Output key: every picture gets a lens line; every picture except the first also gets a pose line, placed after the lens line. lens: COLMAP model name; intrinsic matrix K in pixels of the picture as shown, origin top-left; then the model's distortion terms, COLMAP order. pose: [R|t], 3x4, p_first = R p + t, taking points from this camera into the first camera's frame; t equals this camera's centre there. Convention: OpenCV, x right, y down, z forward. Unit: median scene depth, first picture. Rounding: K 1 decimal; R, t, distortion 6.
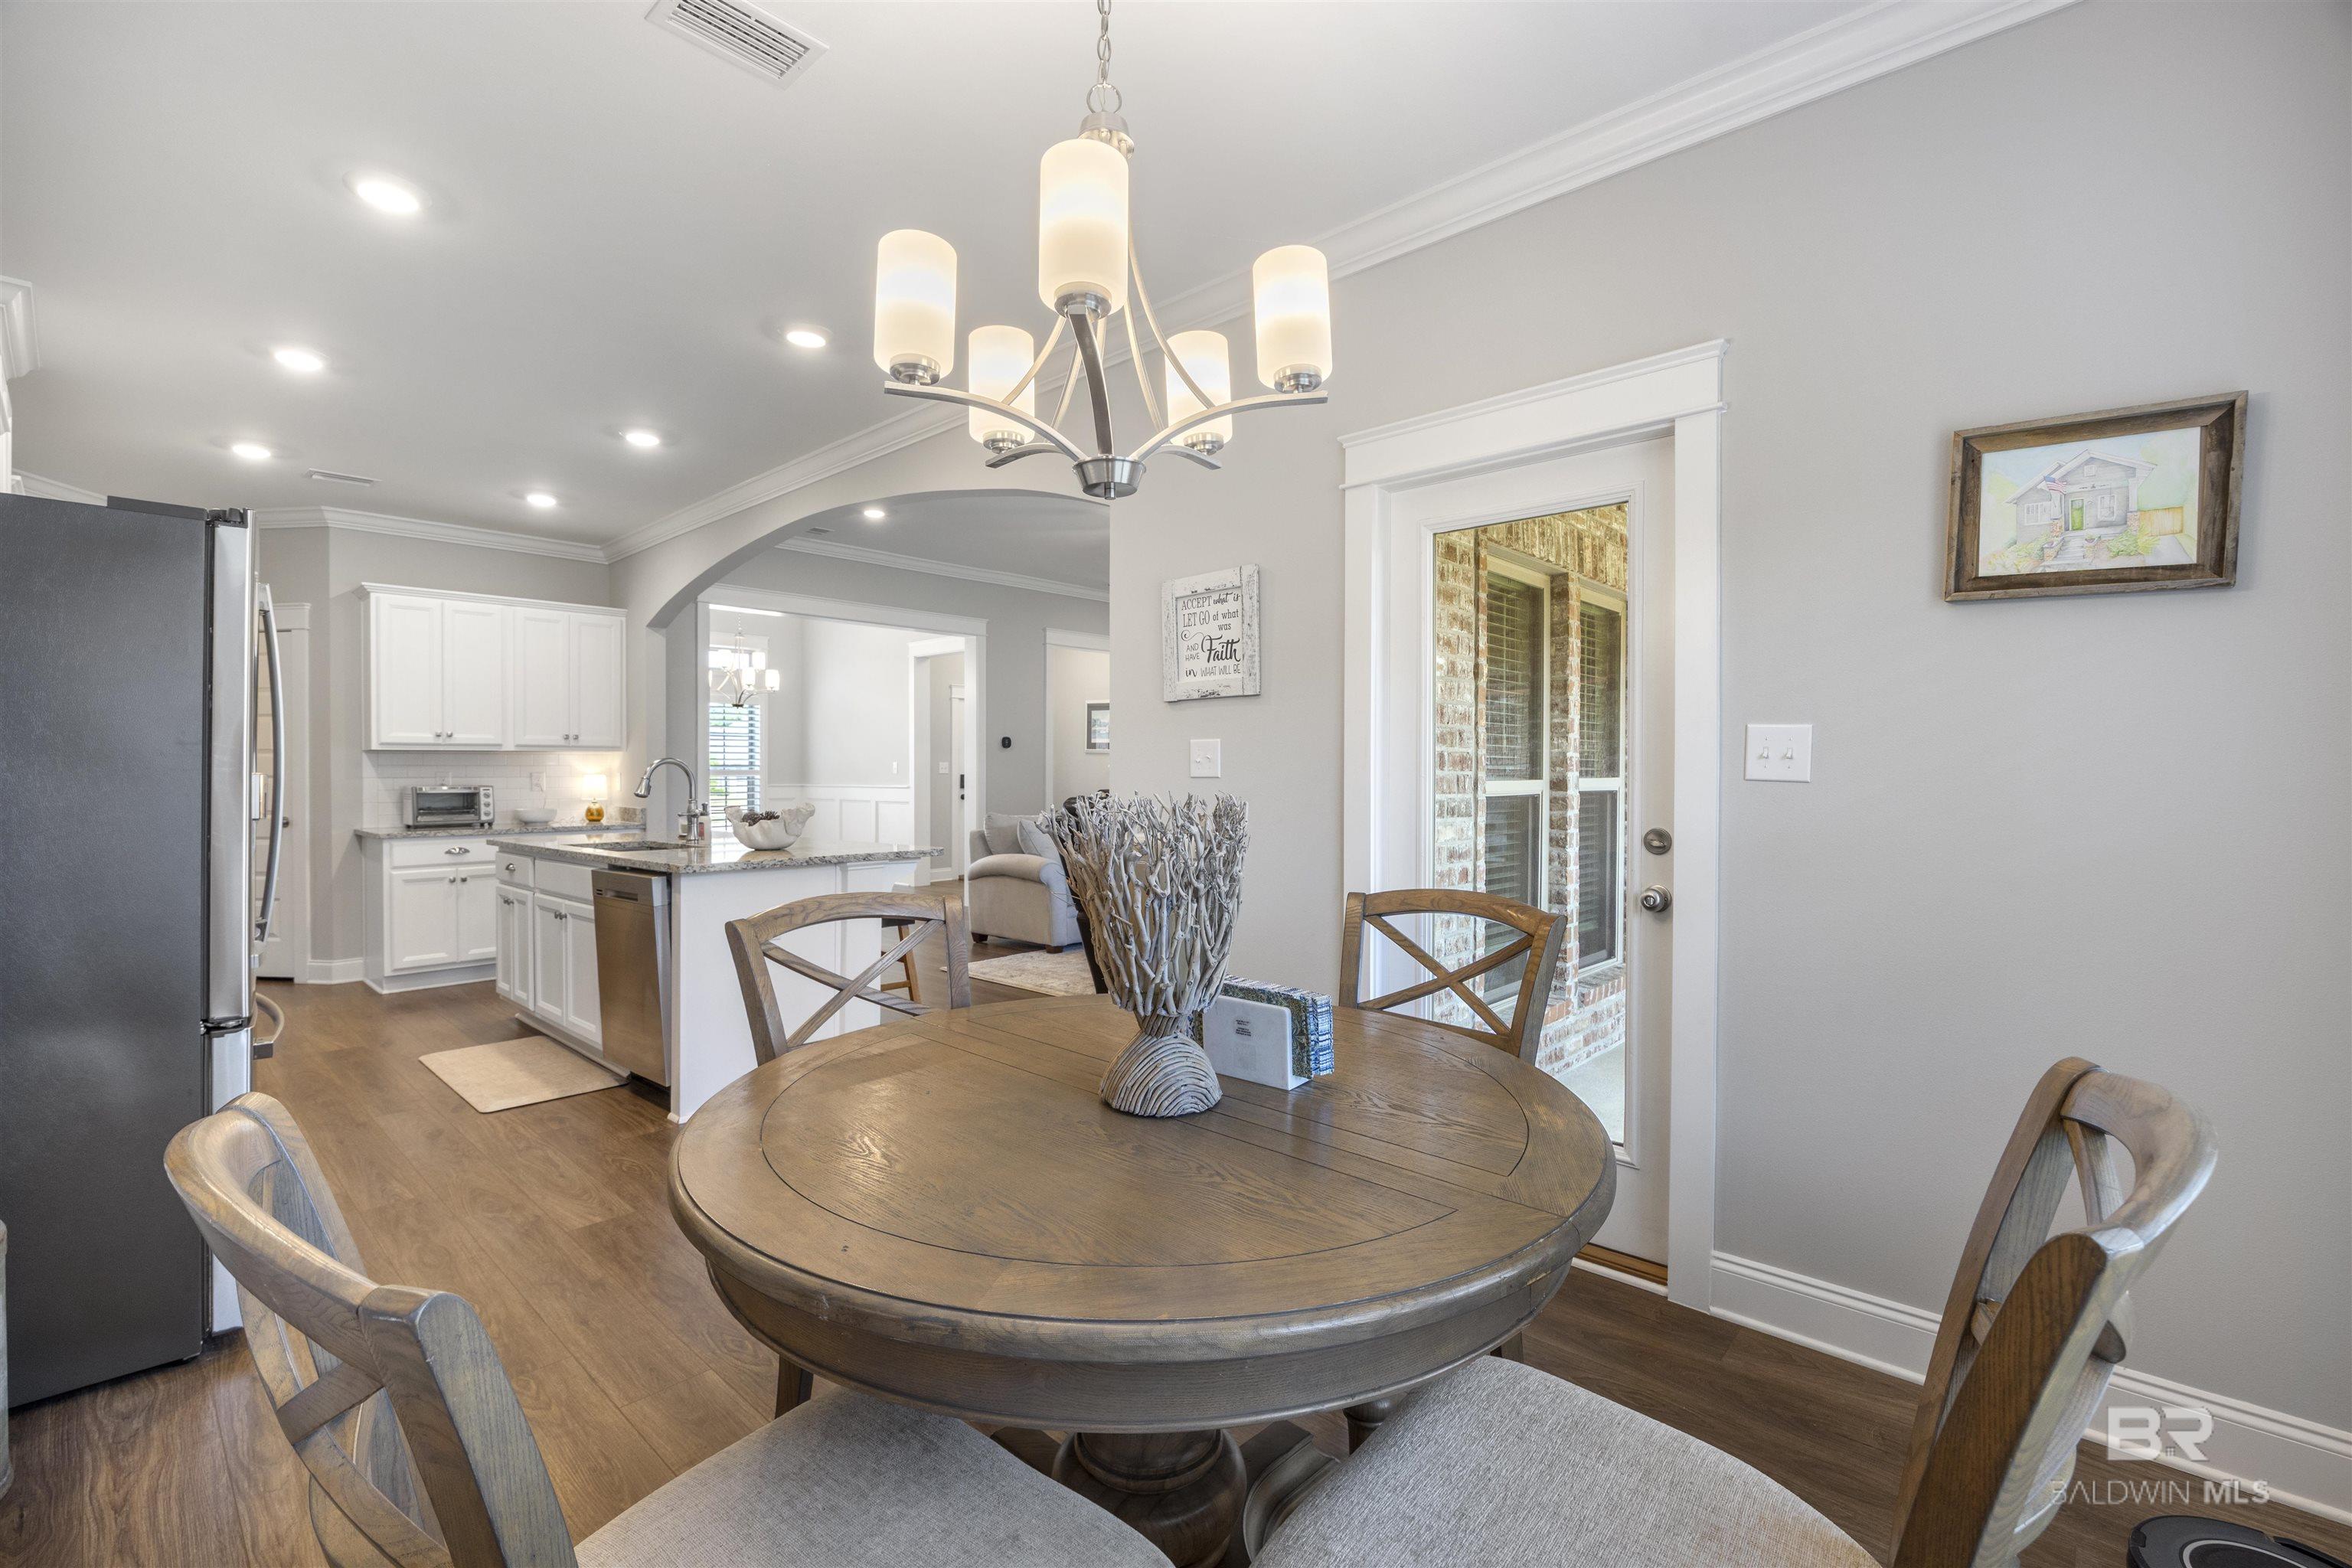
lens RADIAL K [[1032.8, 0, 1174.6], [0, 1032.8, 774.4], [0, 0, 1]] dist [-0.009643, -0.000001]
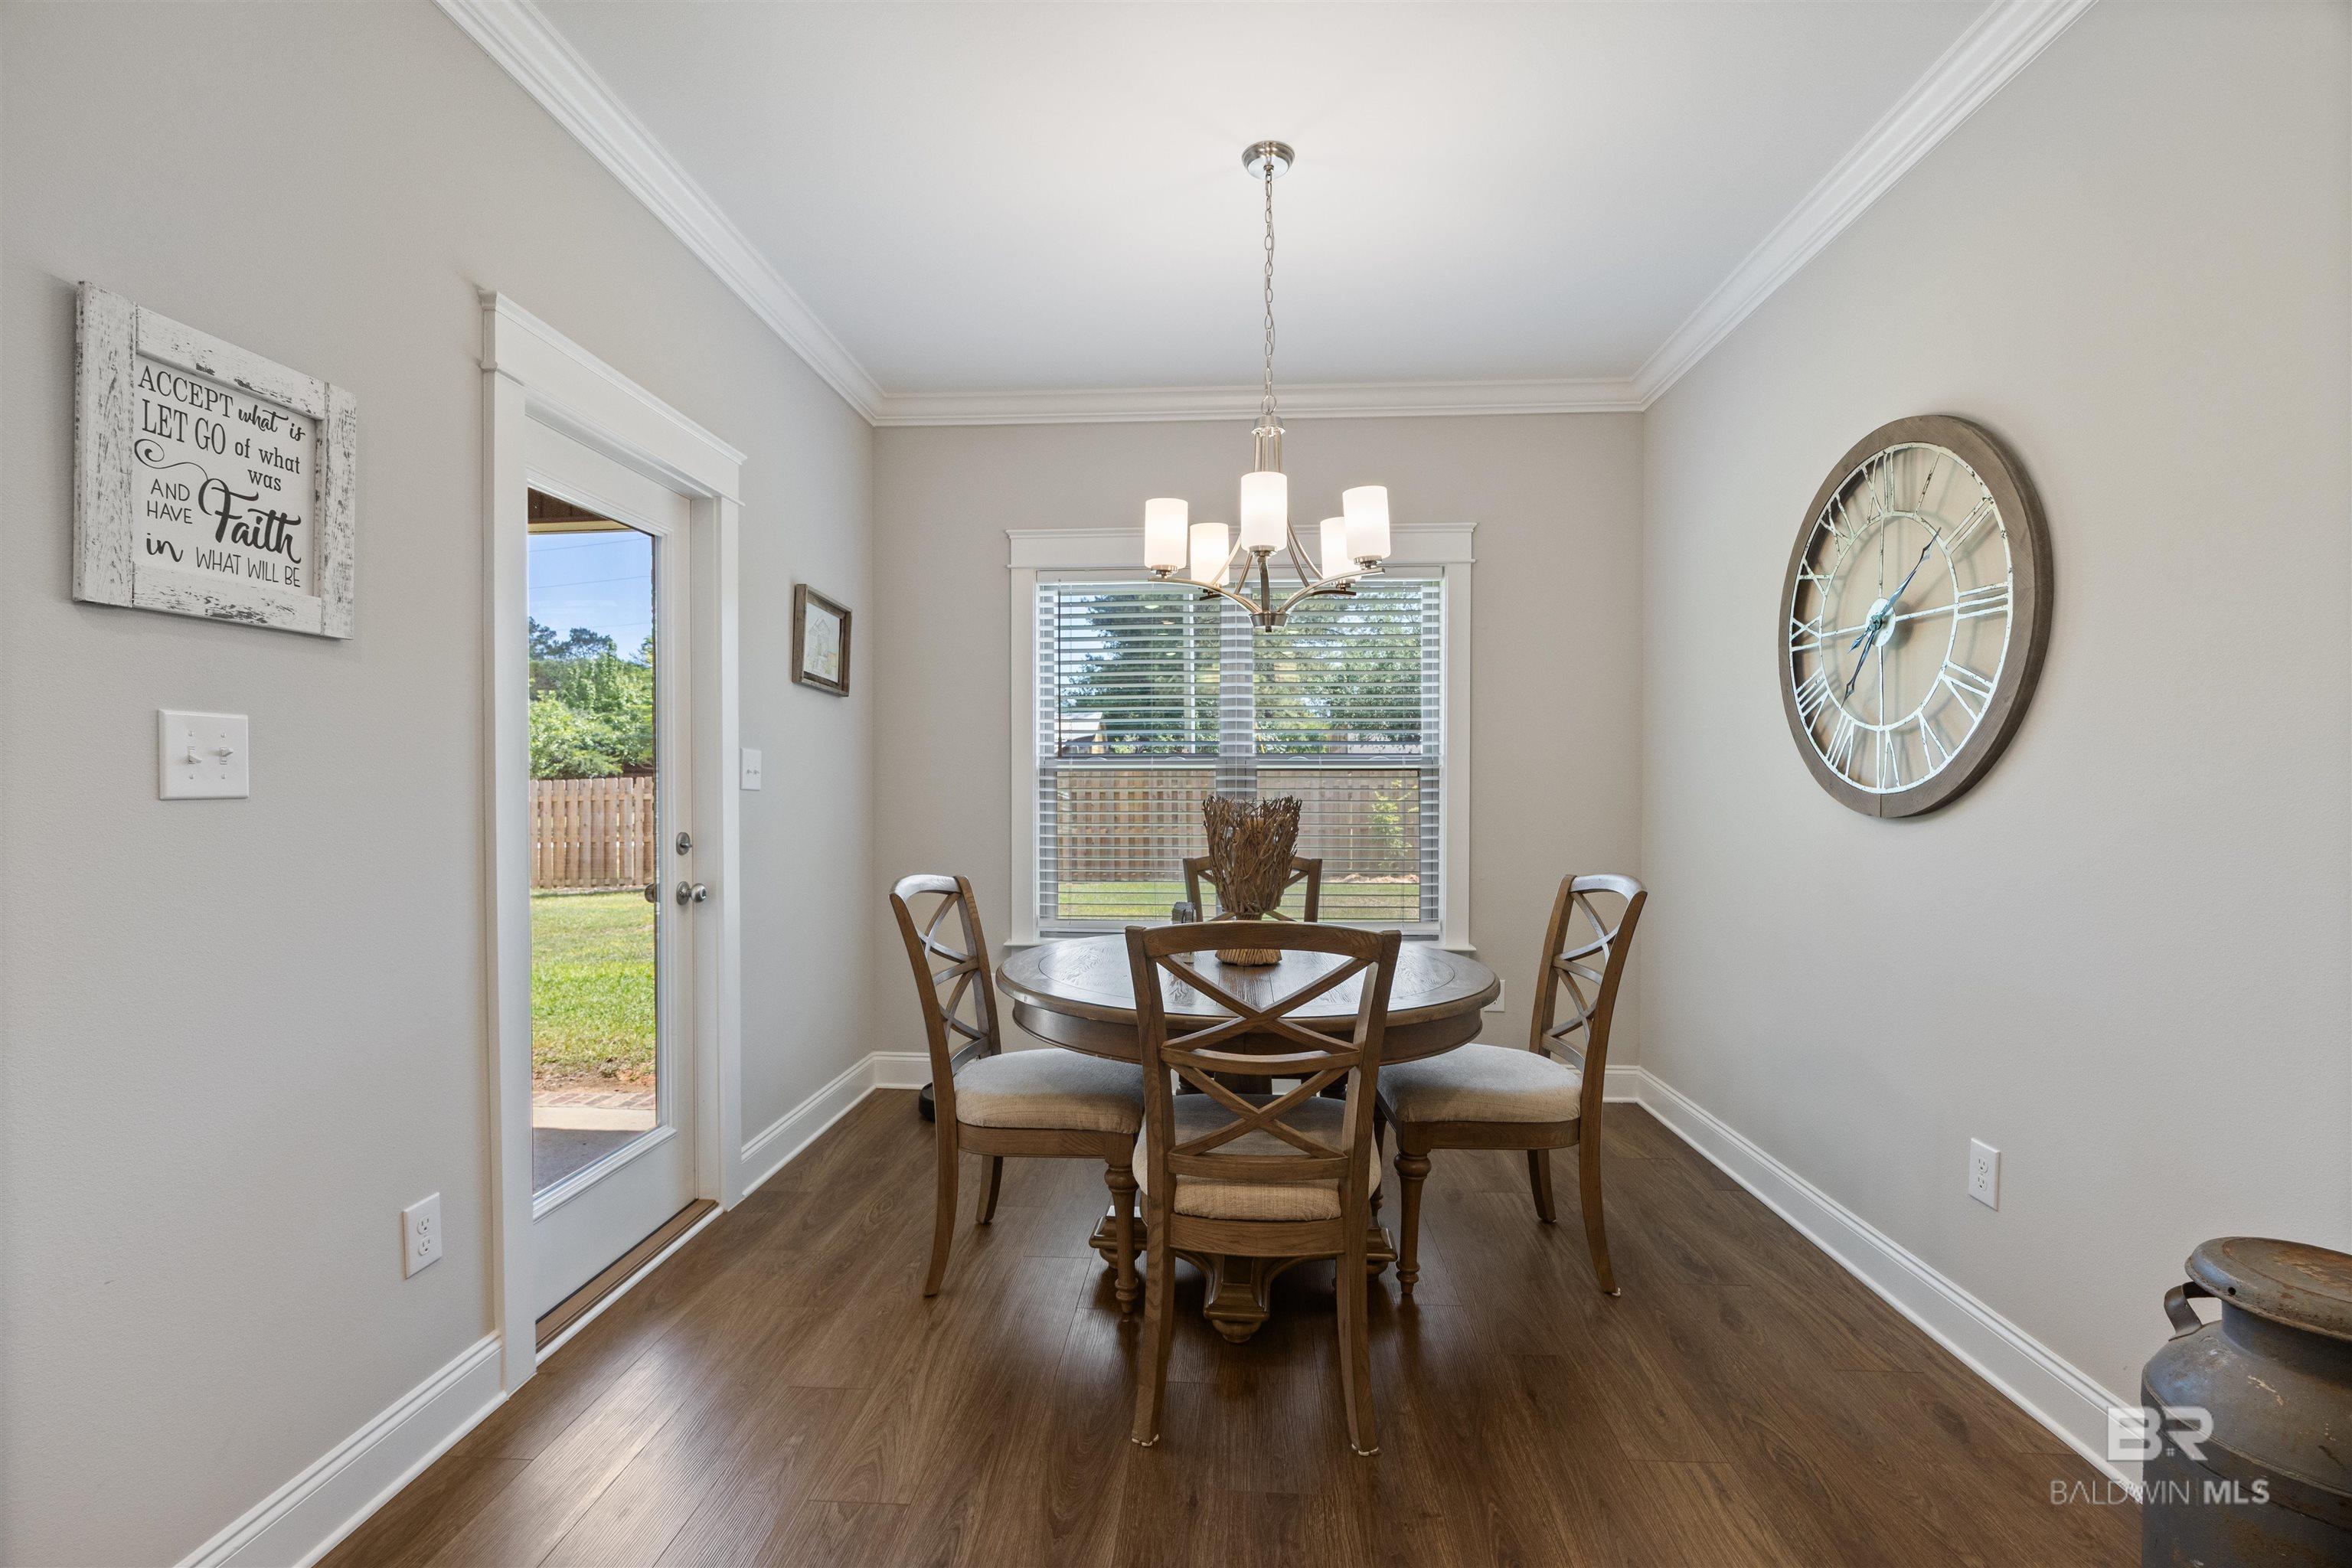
lens RADIAL K [[1050.0, 0, 1183.2], [0, 1050.0, 791.8], [0, 0, 1]] dist [-0.001011, -0.000042]
pose [[-0.639052, -0.007394, 0.769128, -0.331915], [0.005148, 0.999890, 0.013889, -0.002045], [-0.769146, 0.012835, -0.638944, 0.549946]]
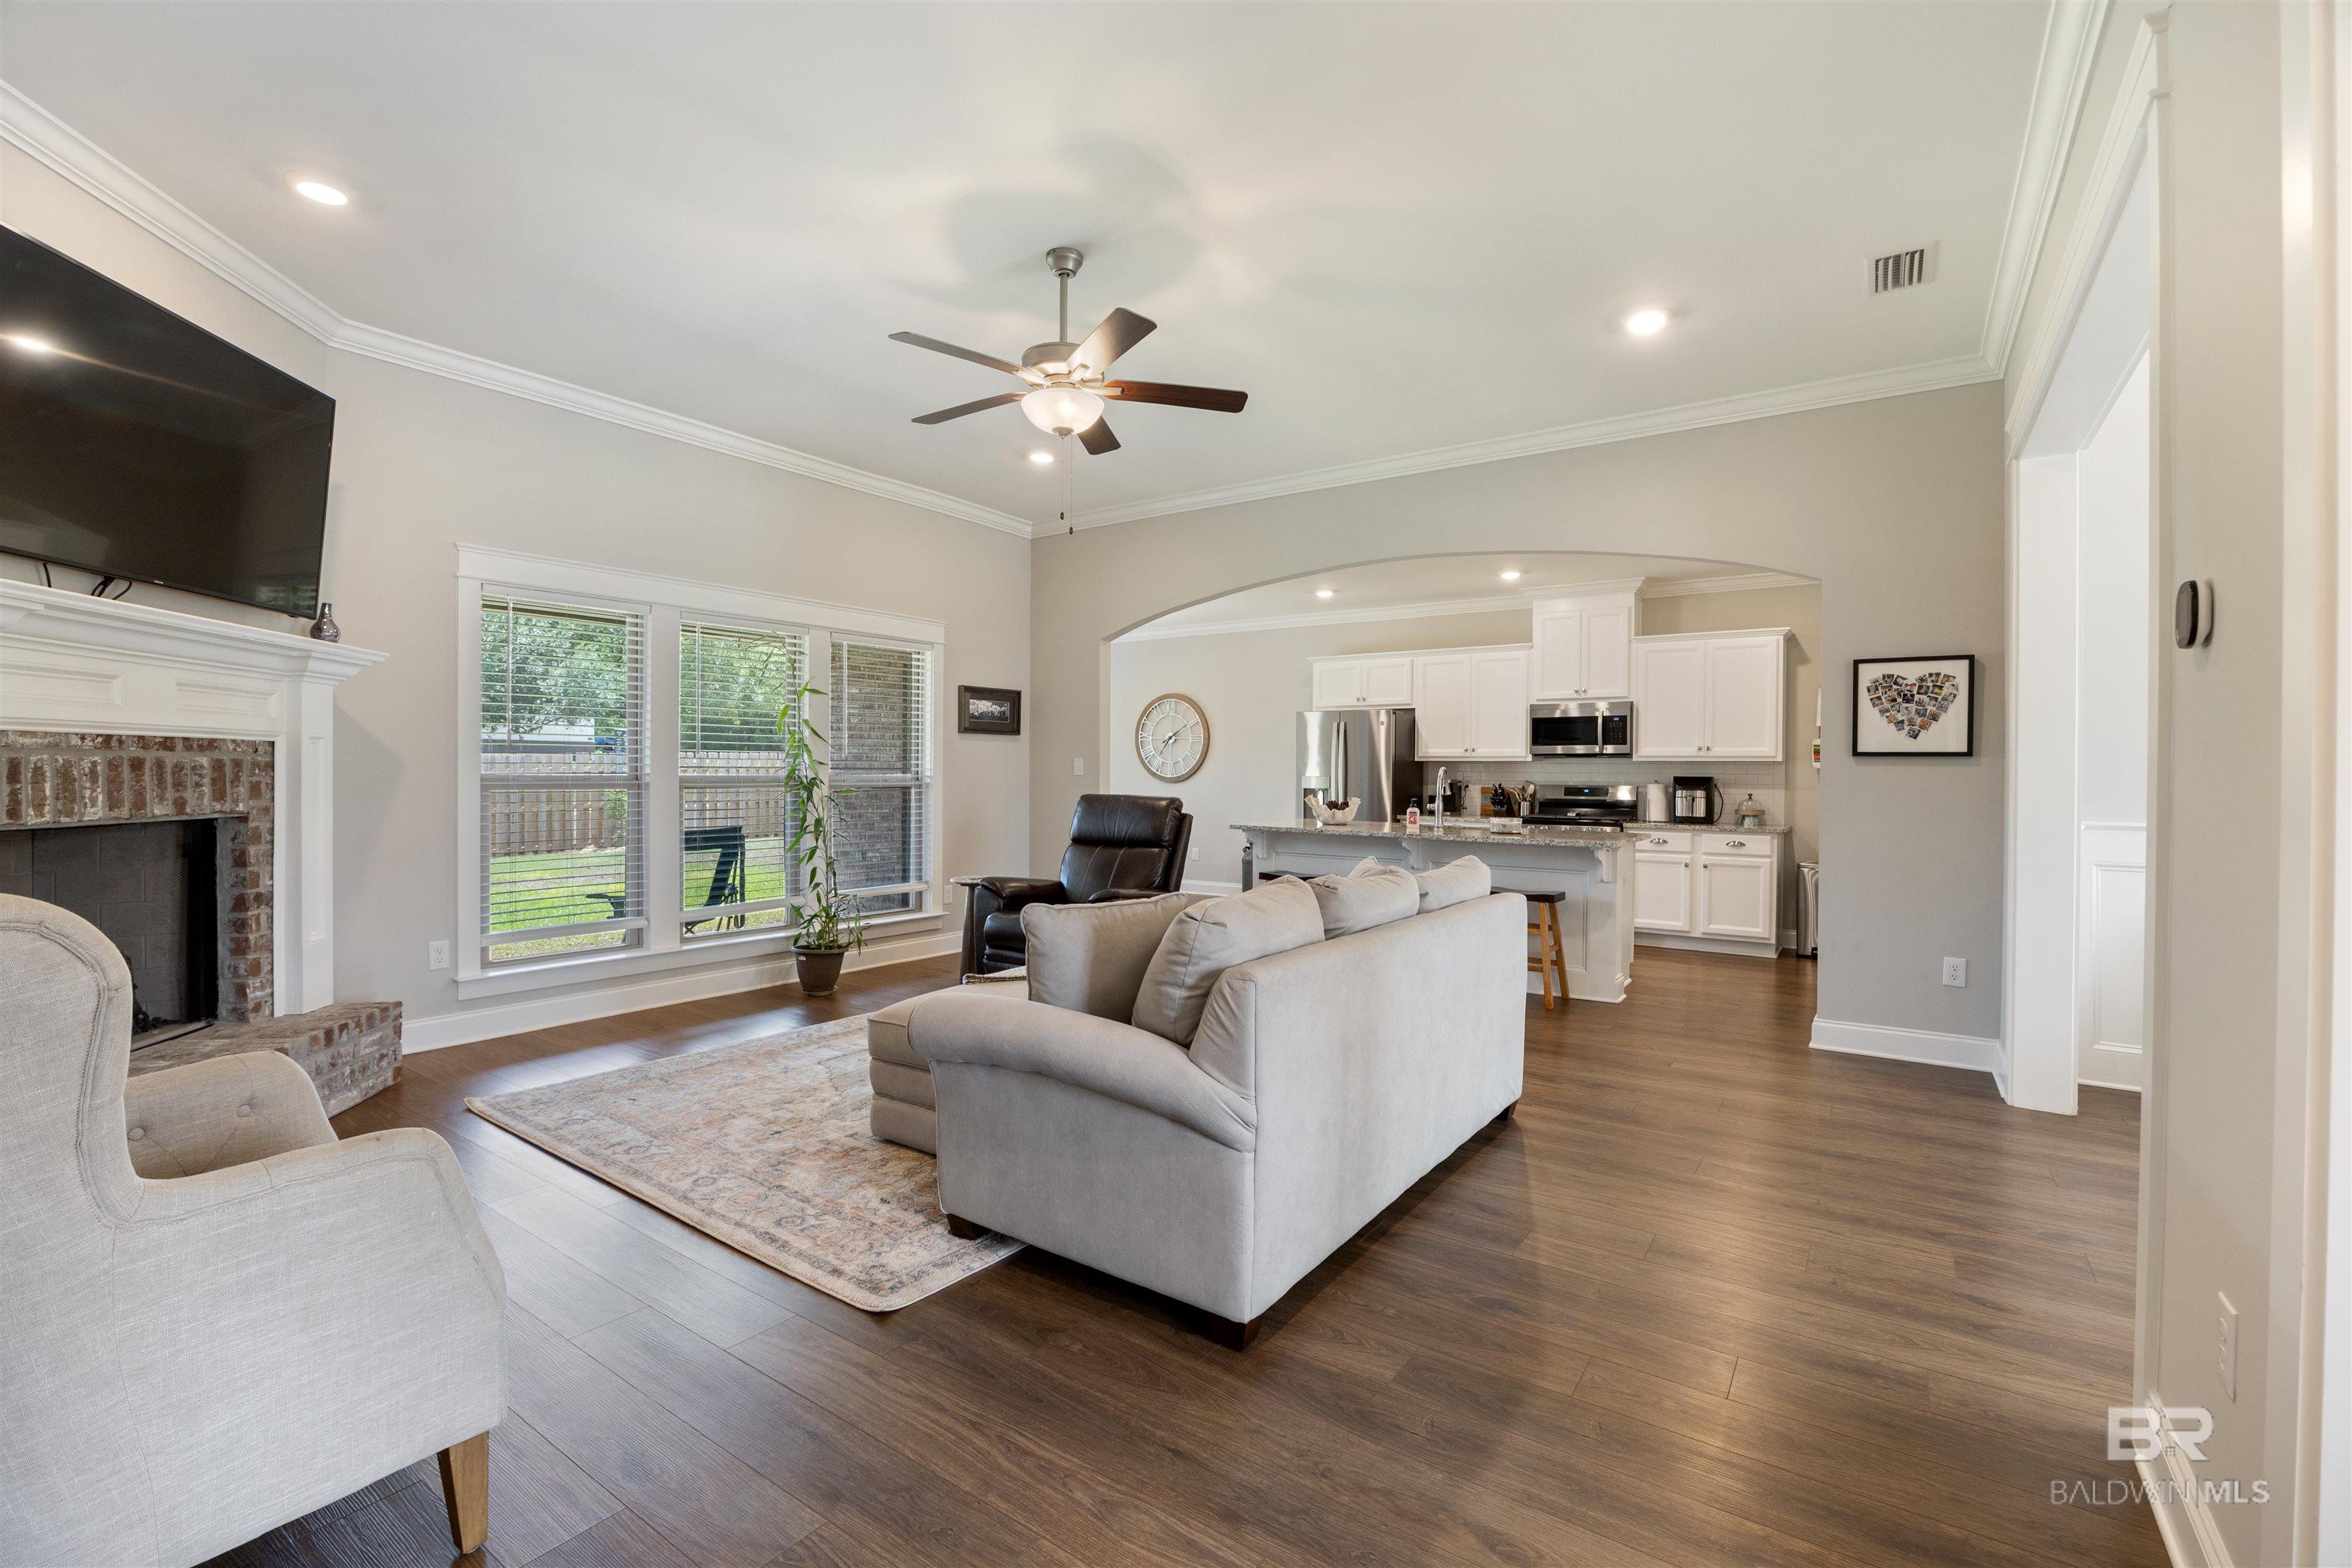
lens RADIAL K [[1025.5, 0, 1149.5], [0, 1025.5, 777.0], [0, 0, 1]] dist [0.003293, 0.000314]
pose [[-0.993123, -0.008440, -0.116771, 0.052251], [-0.009179, 0.999941, 0.005787, -0.005137], [0.116715, 0.006819, -0.993142, 1.852487]]
